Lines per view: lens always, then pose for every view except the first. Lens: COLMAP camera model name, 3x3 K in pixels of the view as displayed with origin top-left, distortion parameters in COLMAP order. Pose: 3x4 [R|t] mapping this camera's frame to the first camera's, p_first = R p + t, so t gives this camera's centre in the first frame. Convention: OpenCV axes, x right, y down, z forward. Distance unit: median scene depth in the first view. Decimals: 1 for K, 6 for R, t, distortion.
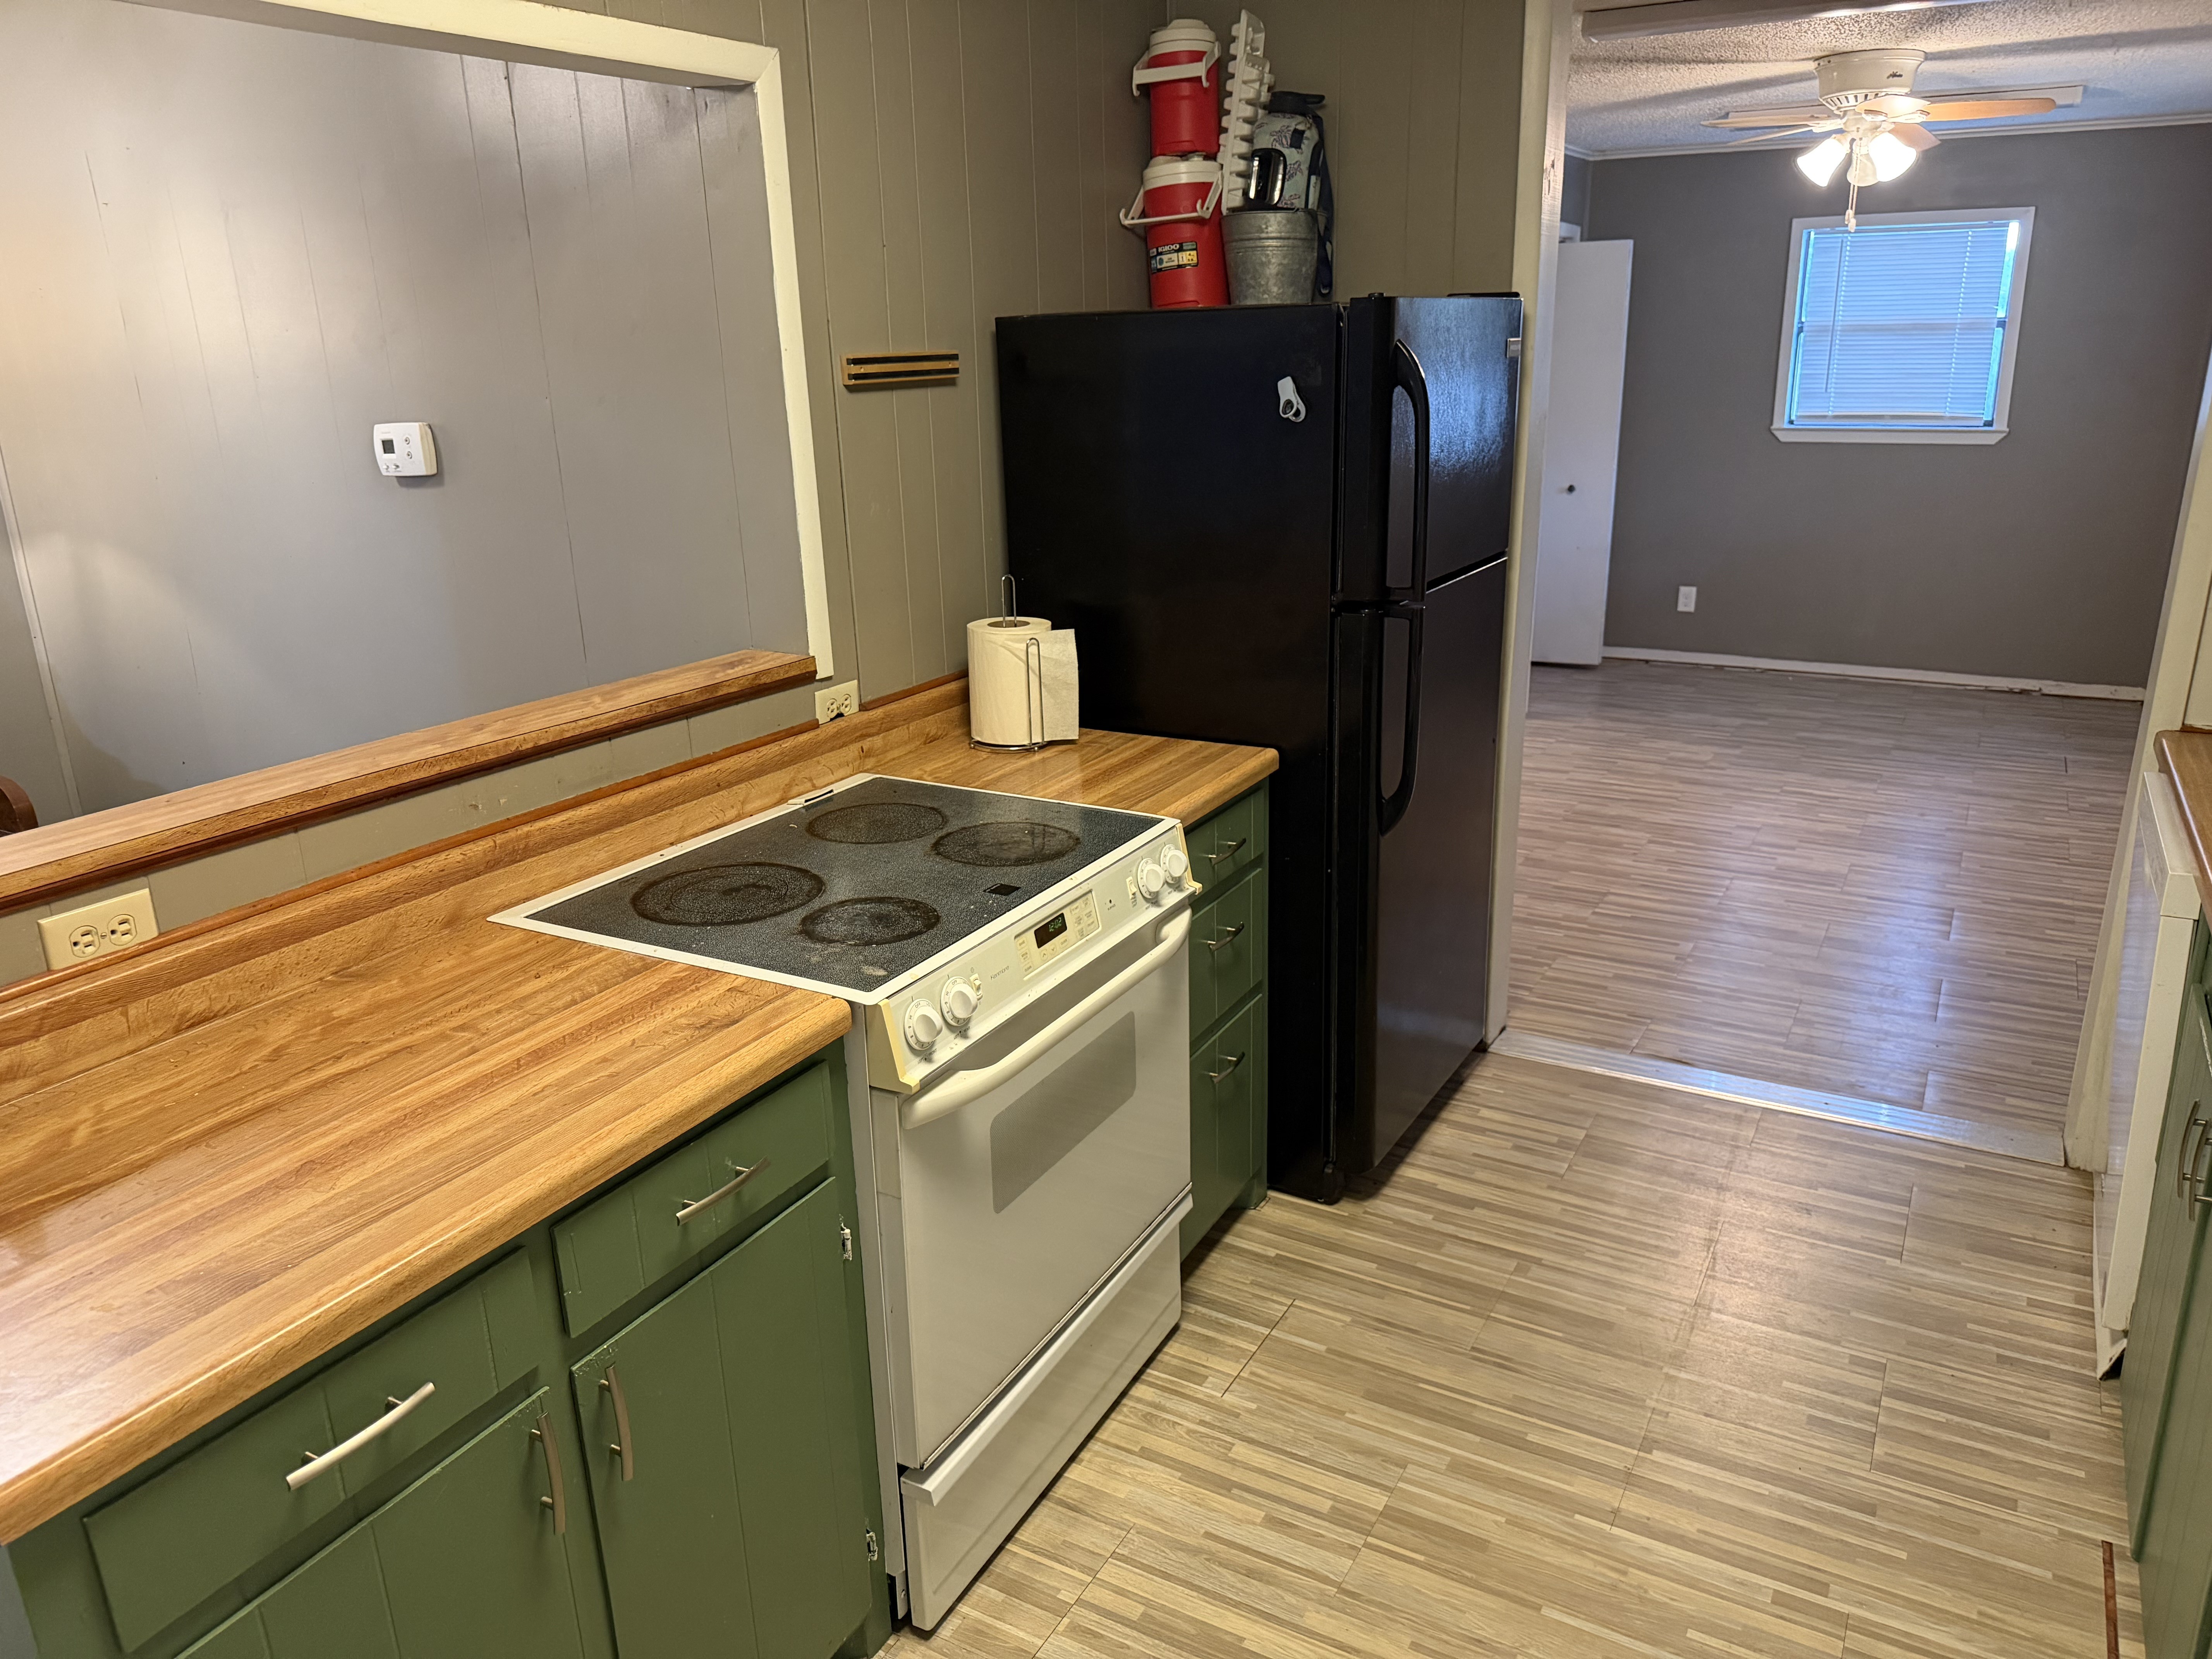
lens RADIAL K [[1547.1, 0, 1125.4], [0, 1547.1, 837.8], [0, 0, 1]] dist [0.057196, -0.074299]
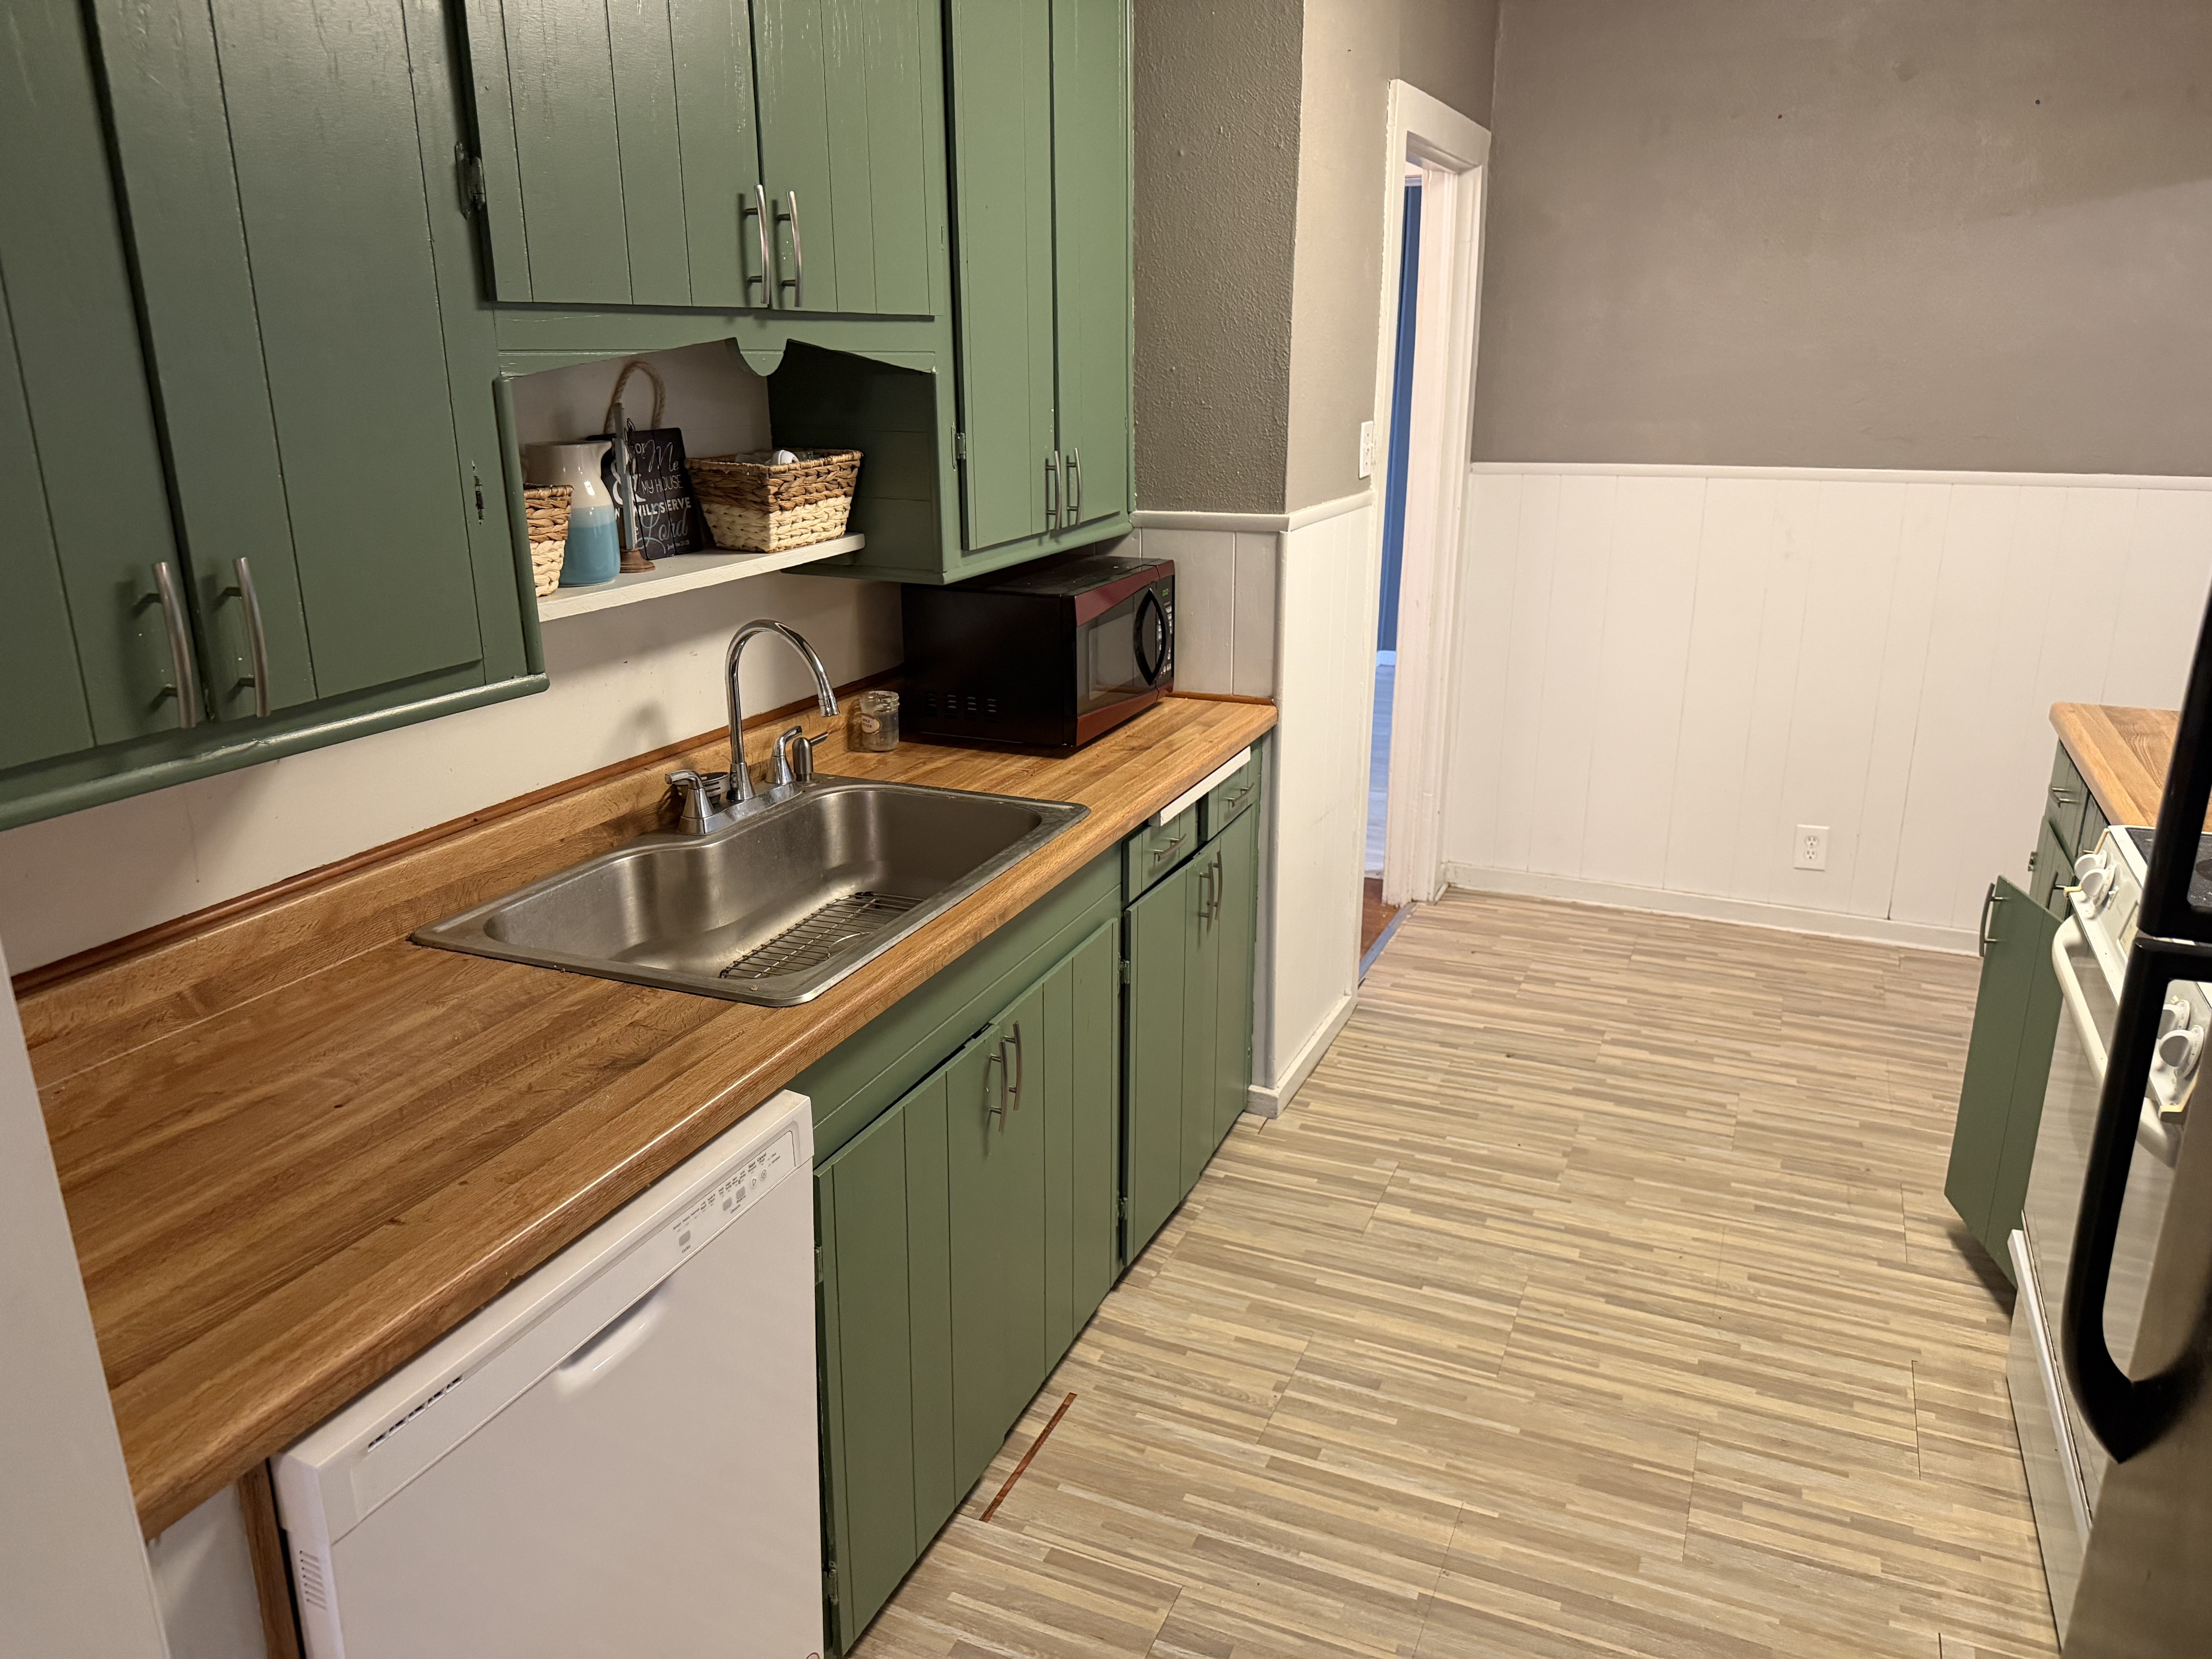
lens RADIAL K [[1547.1, 0, 1119.3], [0, 1547.1, 817.1], [0, 0, 1]] dist [0.057196, -0.074299]
pose [[-0.995523, 0.048734, -0.080986, 0.406953], [-0.005867, 0.823313, 0.567557, -0.338535], [0.094336, 0.565491, -0.819342, 1.070108]]
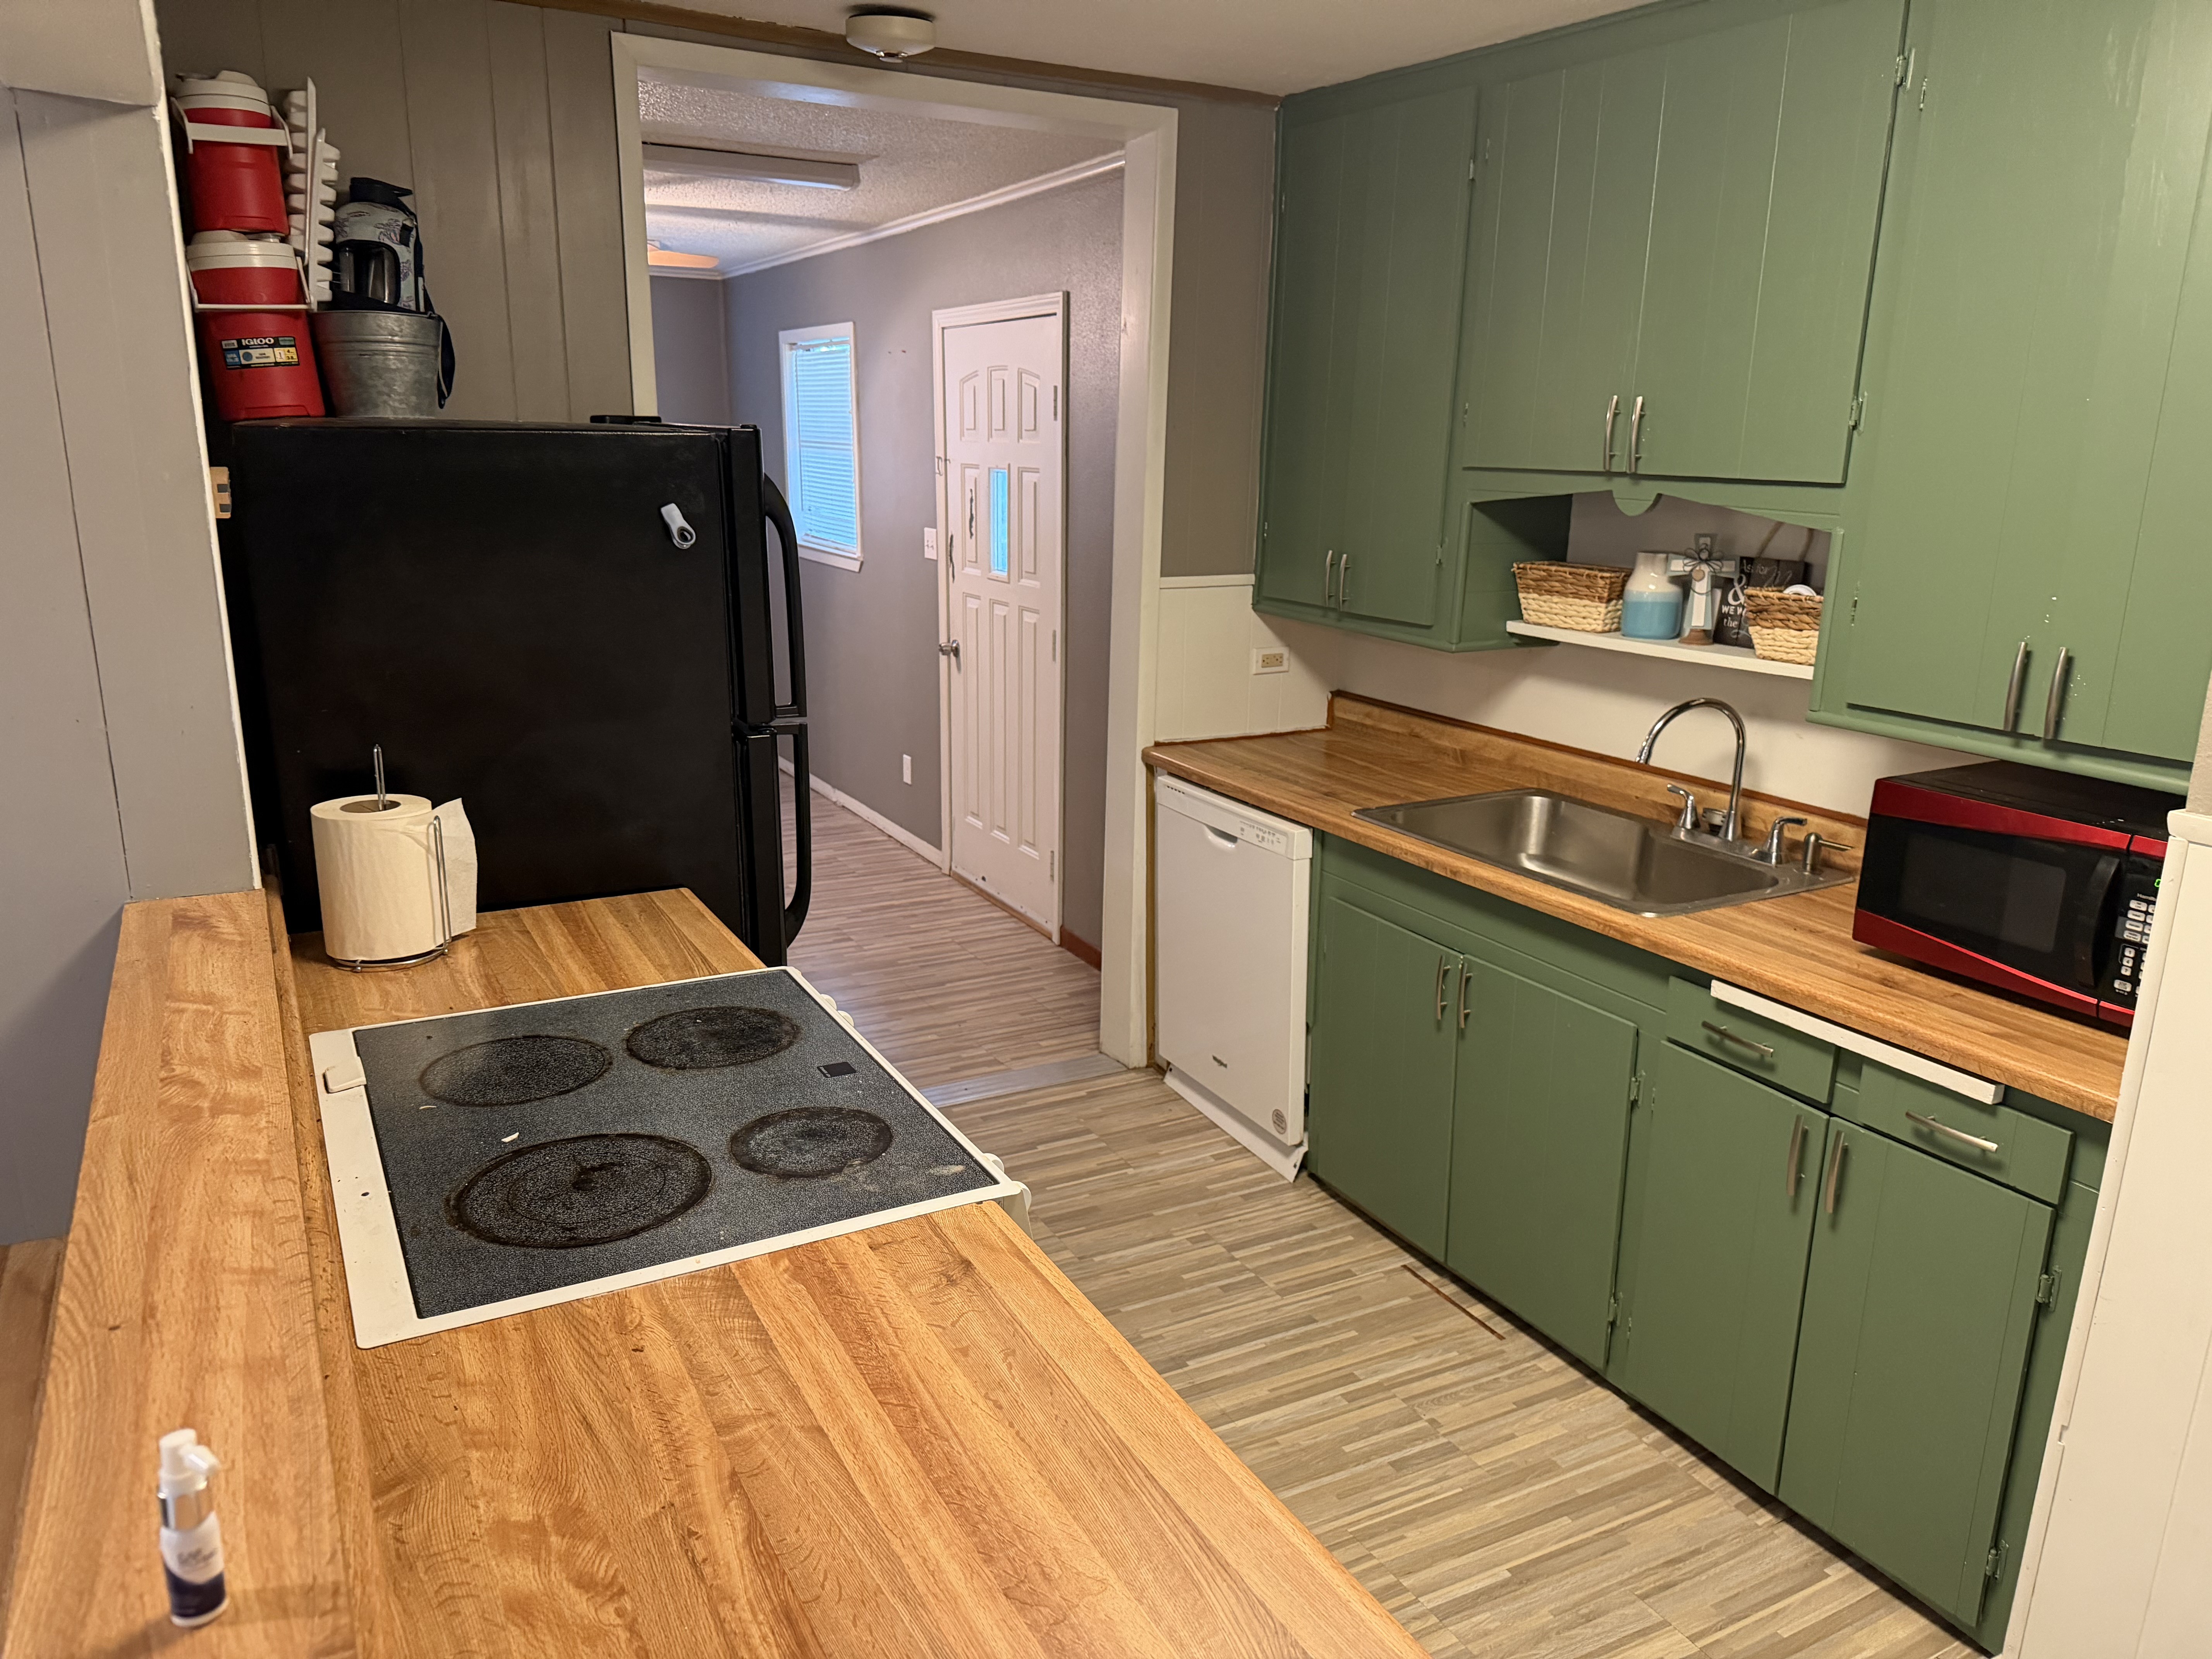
lens RADIAL K [[1547.1, 0, 1107.3], [0, 1547.1, 830.0], [0, 0, 1]] dist [0.057196, -0.074299]
pose [[0.536927, -0.180343, 0.824128, -0.468368], [0.226893, 0.971760, 0.064826, -0.082380], [-0.812545, 0.152182, 0.562682, 0.217292]]
